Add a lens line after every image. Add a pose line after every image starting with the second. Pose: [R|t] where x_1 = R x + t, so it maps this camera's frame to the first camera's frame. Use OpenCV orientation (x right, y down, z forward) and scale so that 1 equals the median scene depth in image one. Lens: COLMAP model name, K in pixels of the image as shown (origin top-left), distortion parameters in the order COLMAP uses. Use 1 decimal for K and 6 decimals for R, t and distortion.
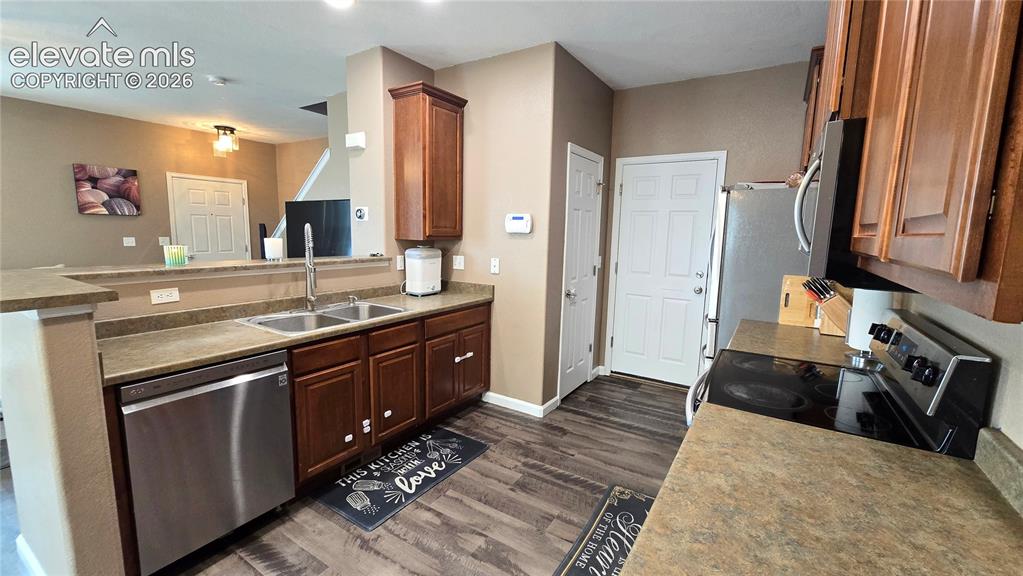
lens RADIAL K [[423.1, 0, 511.5], [0, 423.1, 288.0], [0, 0, 1]] dist [-0.000620, 0.000670]
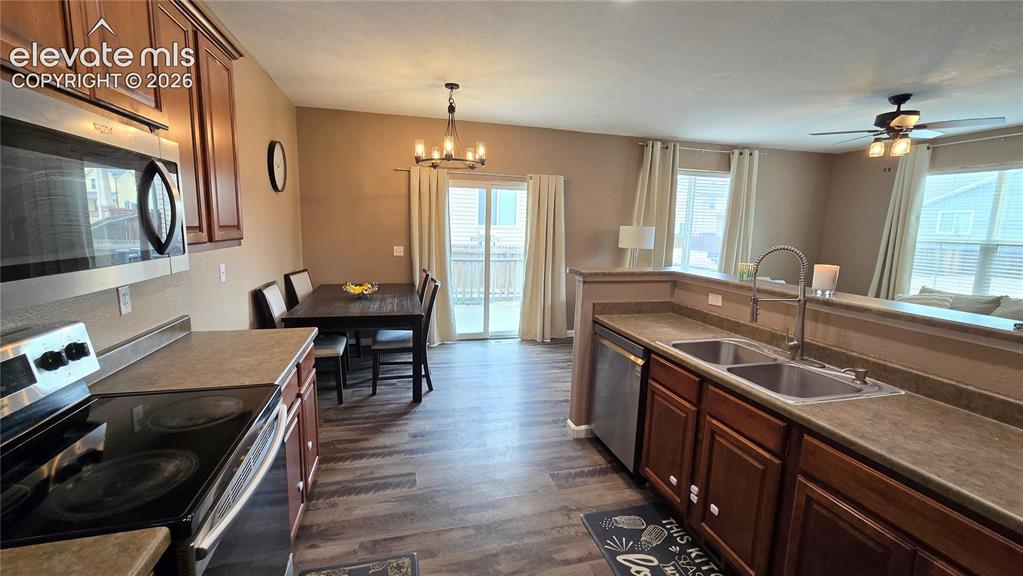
lens RADIAL K [[423.1, 0, 511.5], [0, 423.1, 288.0], [0, 0, 1]] dist [-0.000620, 0.000670]
pose [[-0.678481, 0.067585, -0.731503, 0.220118], [-0.141701, 0.965019, 0.220590, -0.087040], [0.720822, 0.253321, -0.645170, 0.564339]]
